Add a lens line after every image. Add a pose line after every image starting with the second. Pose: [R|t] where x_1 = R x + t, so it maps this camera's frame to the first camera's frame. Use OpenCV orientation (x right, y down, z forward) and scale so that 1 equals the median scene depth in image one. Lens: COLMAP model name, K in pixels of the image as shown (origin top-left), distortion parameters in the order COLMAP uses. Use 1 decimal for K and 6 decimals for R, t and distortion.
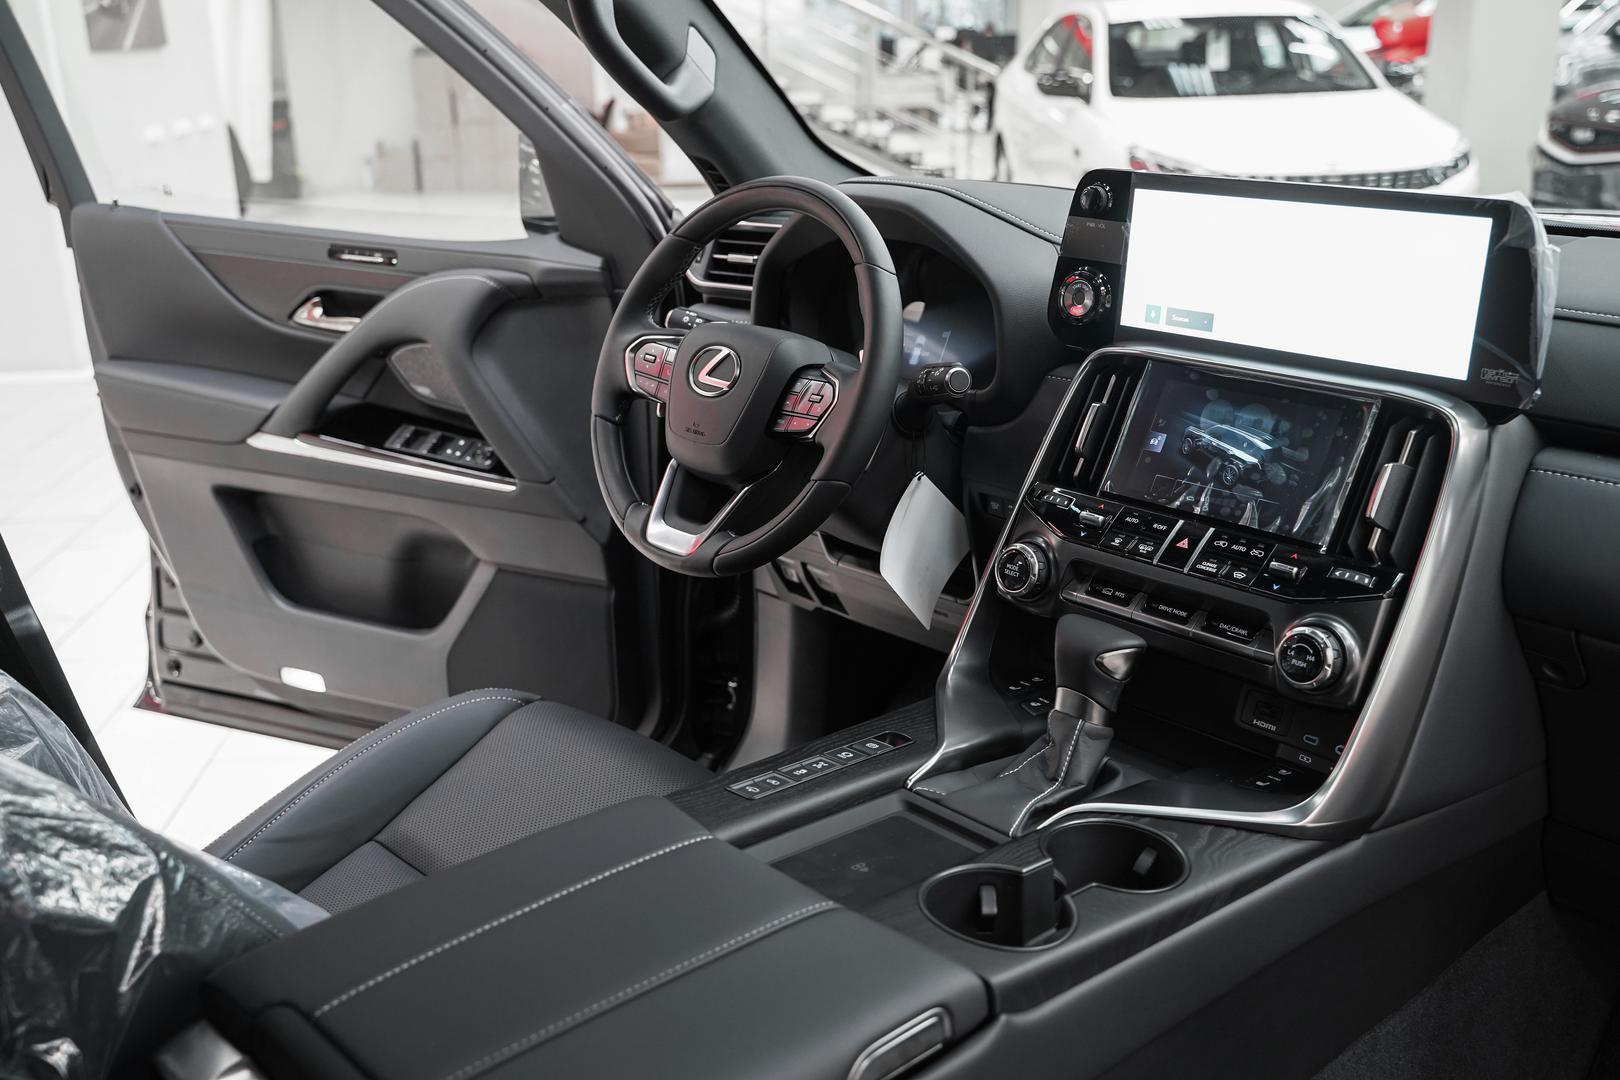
lens RADIAL K [[1581.4, 0, 788.8], [0, 1581.4, 531.2], [0, 0, 1]] dist [-0.006404, 0.000000]
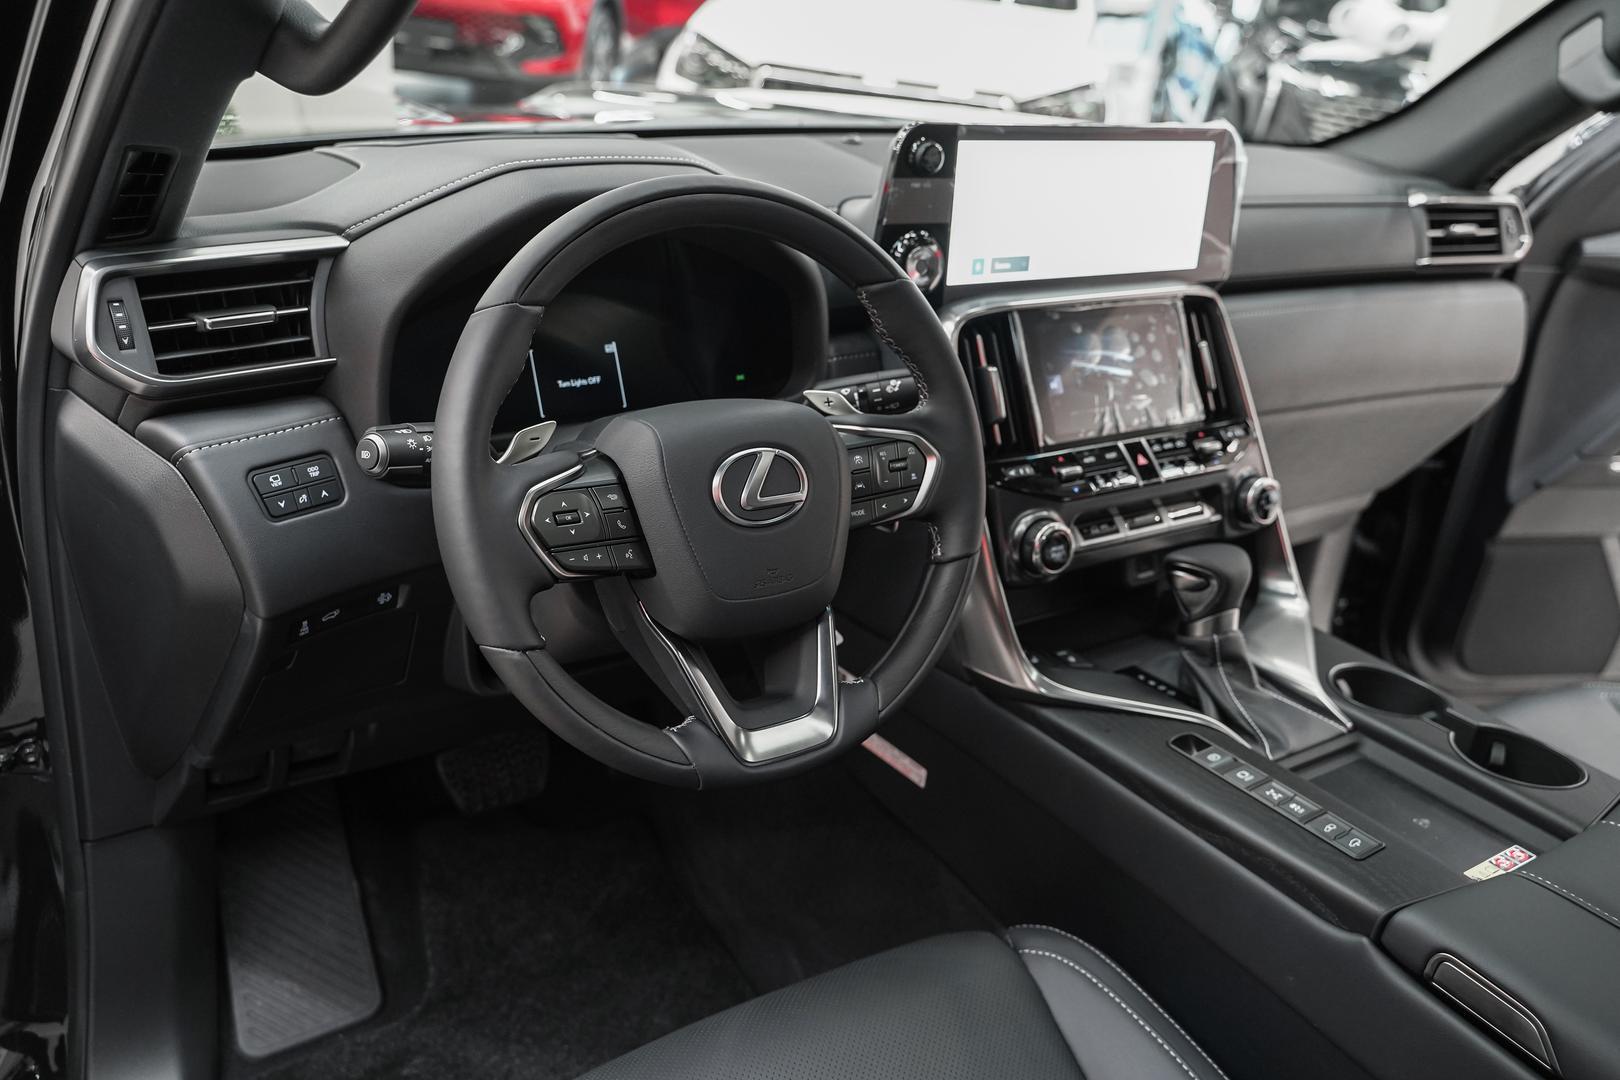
lens RADIAL K [[1290.5, 0, 805.8], [0, 1290.5, 544.9], [0, 0, 1]] dist [-0.017571, 0.008406]
pose [[0.166226, -0.400866, 0.900930, -0.577499], [0.212487, 0.906738, 0.364245, -0.289627], [-0.962922, 0.130889, 0.235903, 0.908158]]
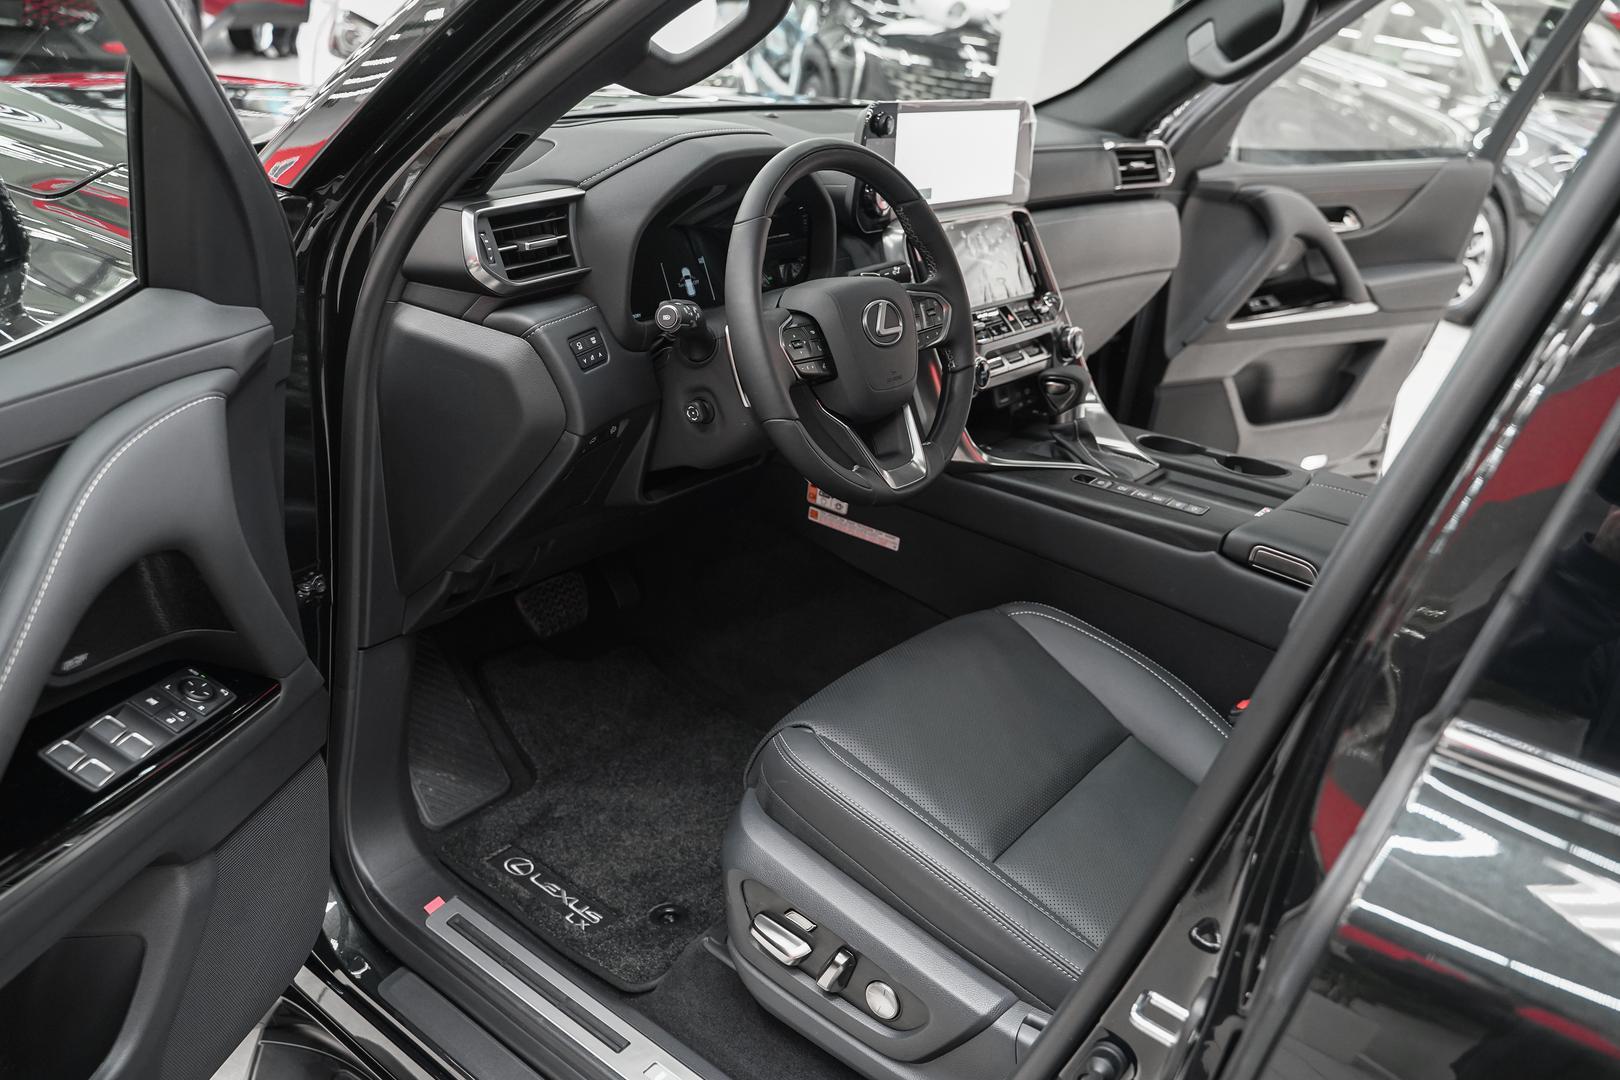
lens RADIAL K [[1290.5, 0, 796.0], [0, 1290.5, 542.6], [0, 0, 1]] dist [-0.017571, 0.008406]
pose [[-0.155044, -0.416946, 0.895610, -0.976402], [0.202540, 0.873900, 0.441902, -0.404357], [-0.966922, 0.249911, -0.051045, 1.213217]]
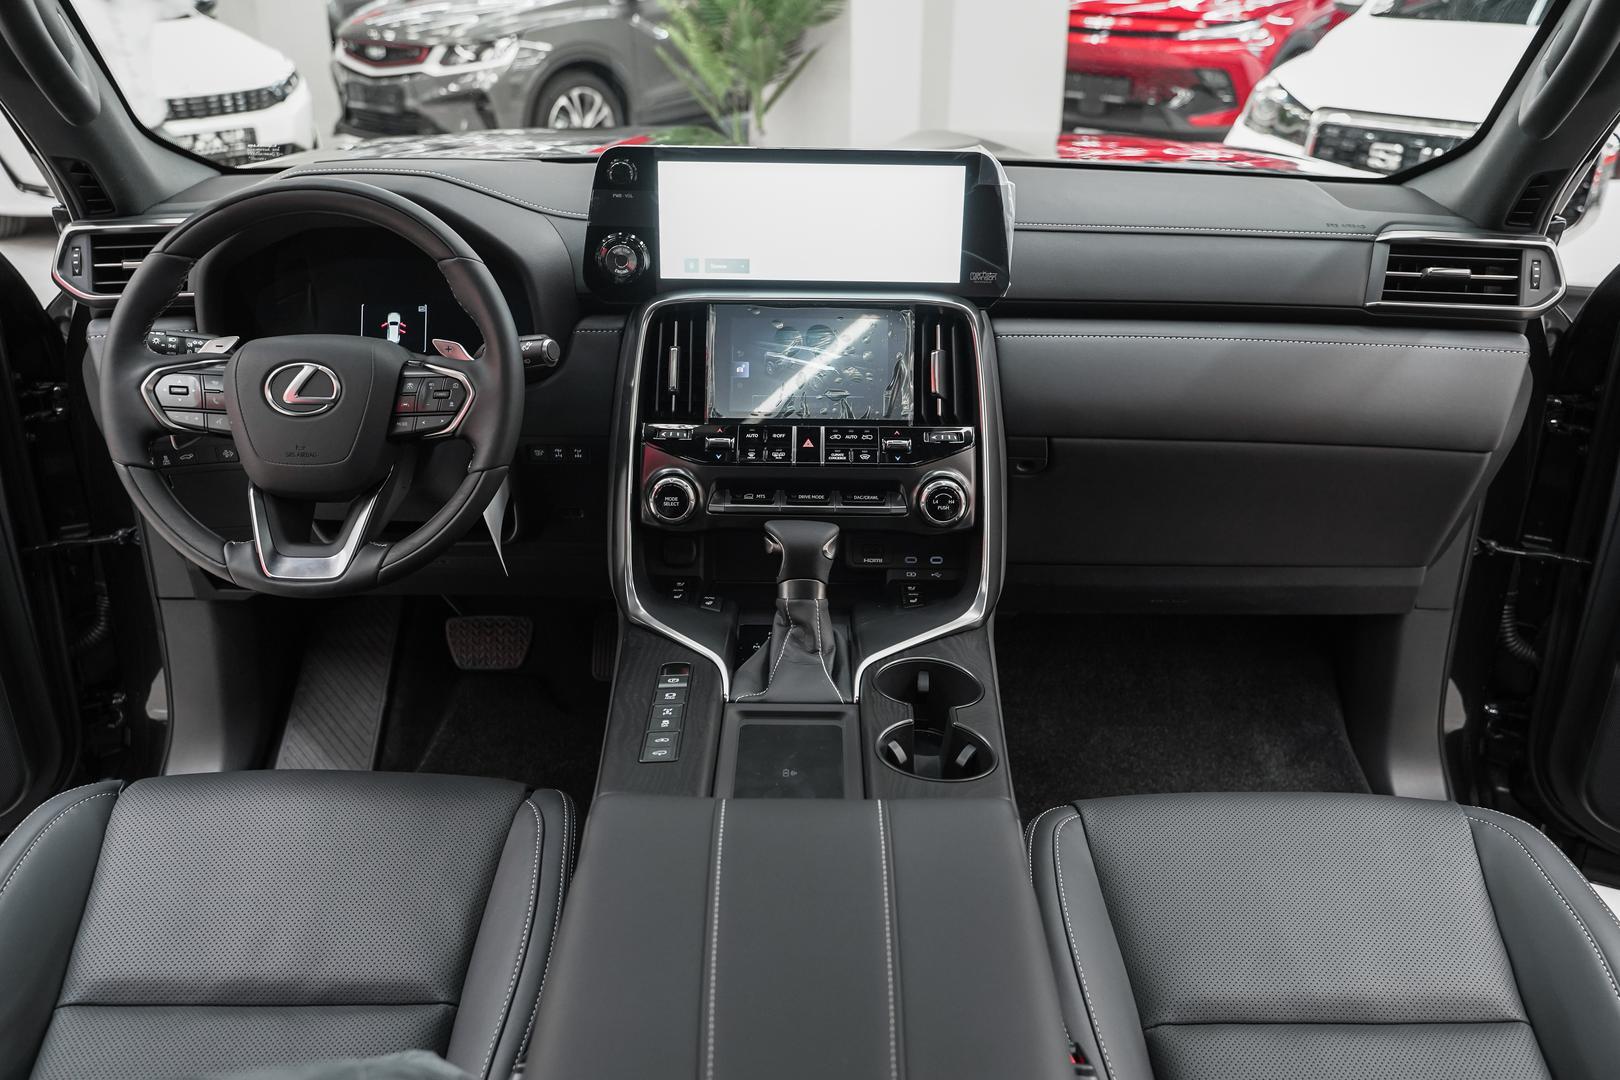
lens RADIAL K [[1290.5, 0, 816.2], [0, 1290.5, 544.6], [0, 0, 1]] dist [-0.017571, 0.008406]
pose [[0.672081, -0.294500, 0.679395, -0.424053], [0.207686, 0.955651, 0.208799, -0.115944], [-0.710756, 0.000771, 0.703439, 0.233610]]
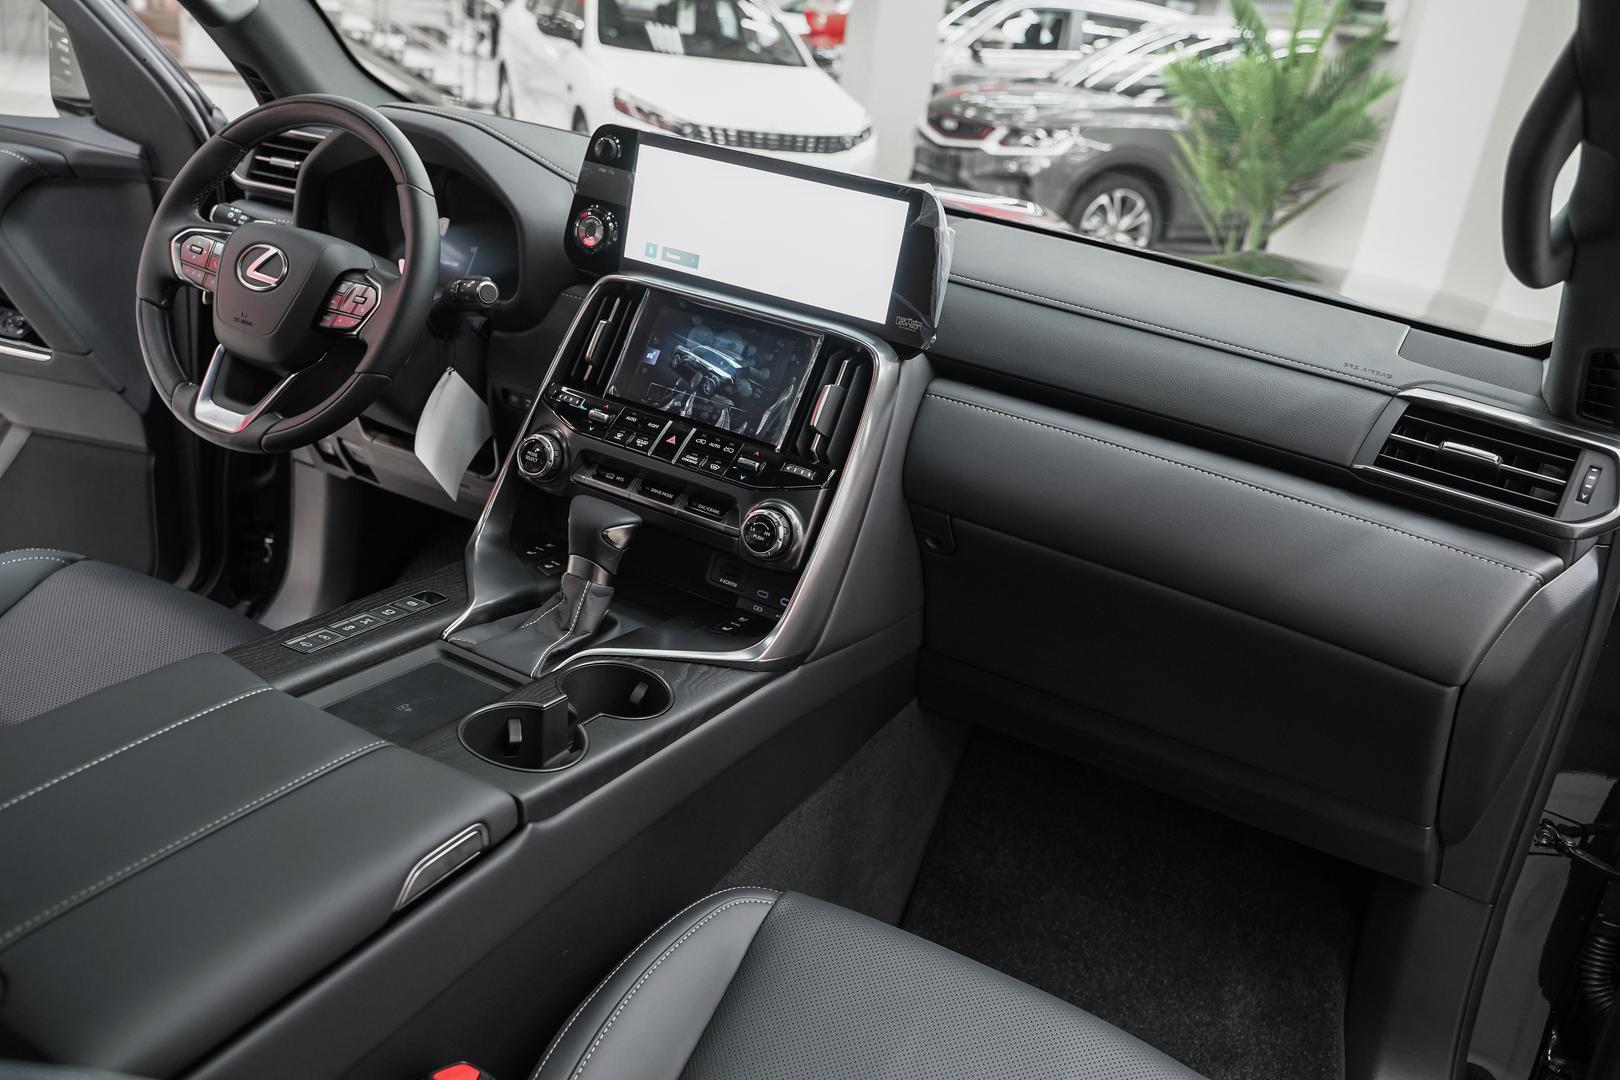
lens RADIAL K [[1290.5, 0, 815.1], [0, 1290.5, 536.6], [0, 0, 1]] dist [-0.017571, 0.008406]
pose [[0.929142, 0.003638, 0.369705, -0.020476], [-0.041444, 0.994674, 0.094368, -0.015295], [-0.367393, -0.103003, 0.924344, 0.003490]]
